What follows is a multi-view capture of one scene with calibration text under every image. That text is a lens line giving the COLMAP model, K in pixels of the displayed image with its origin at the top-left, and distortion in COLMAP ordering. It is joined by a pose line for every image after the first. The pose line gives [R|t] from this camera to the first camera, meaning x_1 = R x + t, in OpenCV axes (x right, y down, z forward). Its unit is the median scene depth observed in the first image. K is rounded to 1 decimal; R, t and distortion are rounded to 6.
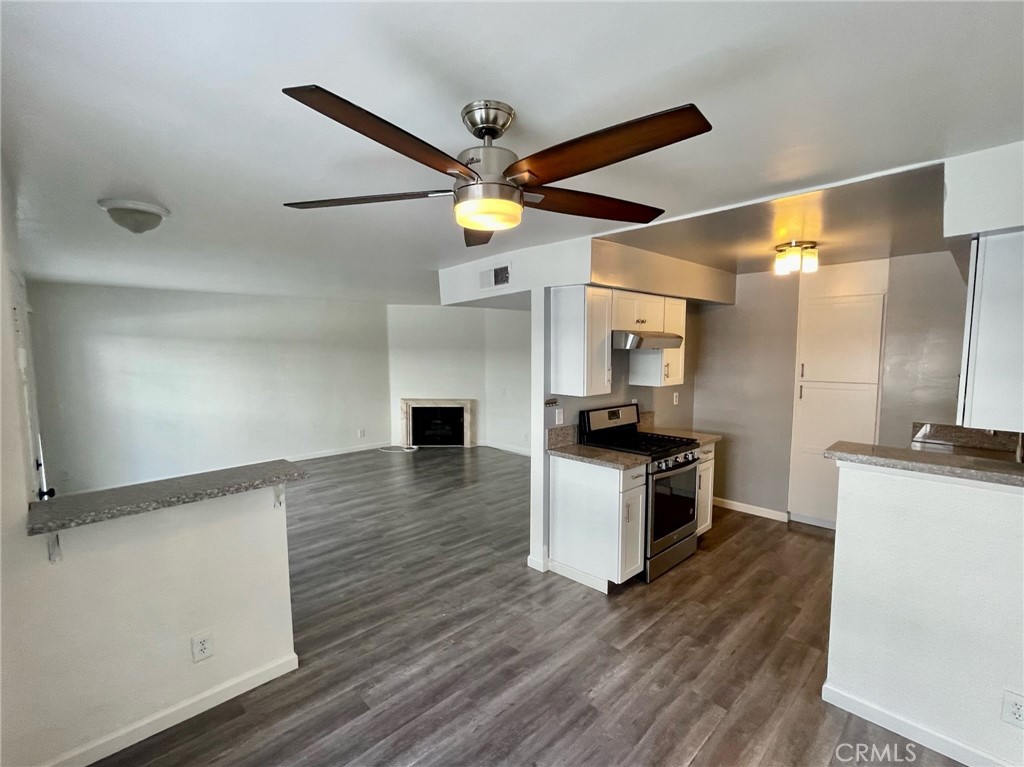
lens RADIAL K [[466.5, 0, 514.6], [0, 466.5, 389.2], [0, 0, 1]] dist [-0.001566, -0.000102]
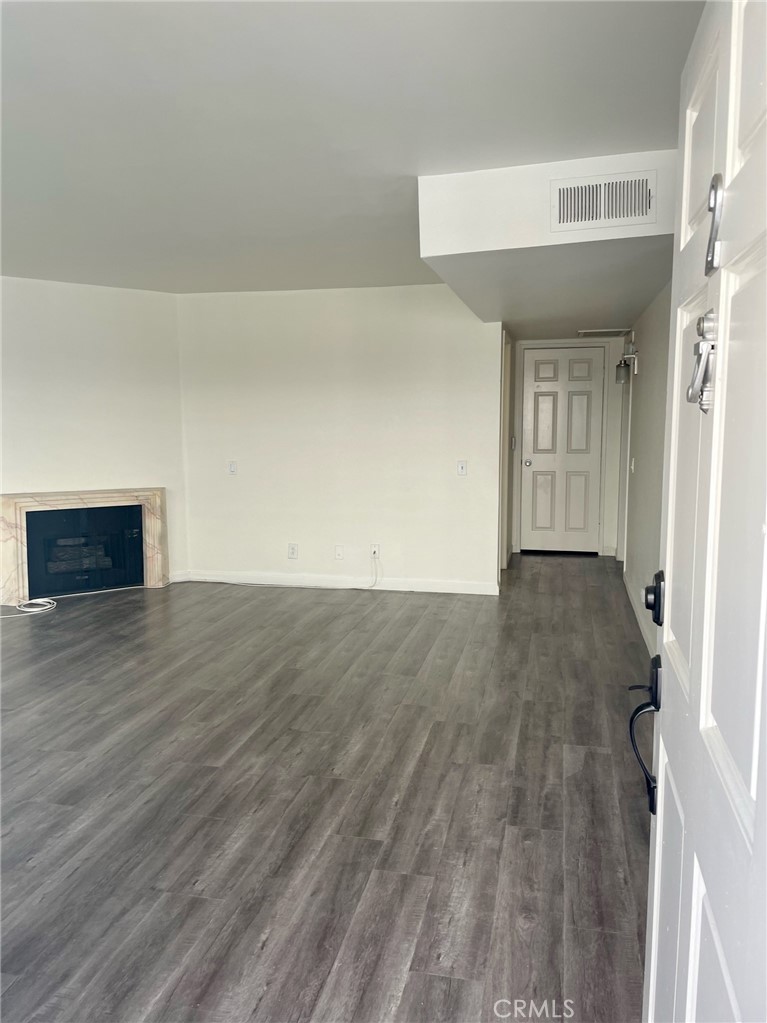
lens RADIAL K [[767.1, 0, 383.5], [0, 767.1, 511.5], [0, 0, 1]] dist [0.089223, -0.131969]
pose [[0.839492, -0.067306, 0.539188, -0.642439], [0.047200, 0.997581, 0.051038, 0.031737], [-0.541319, -0.017397, 0.840638, 0.388551]]
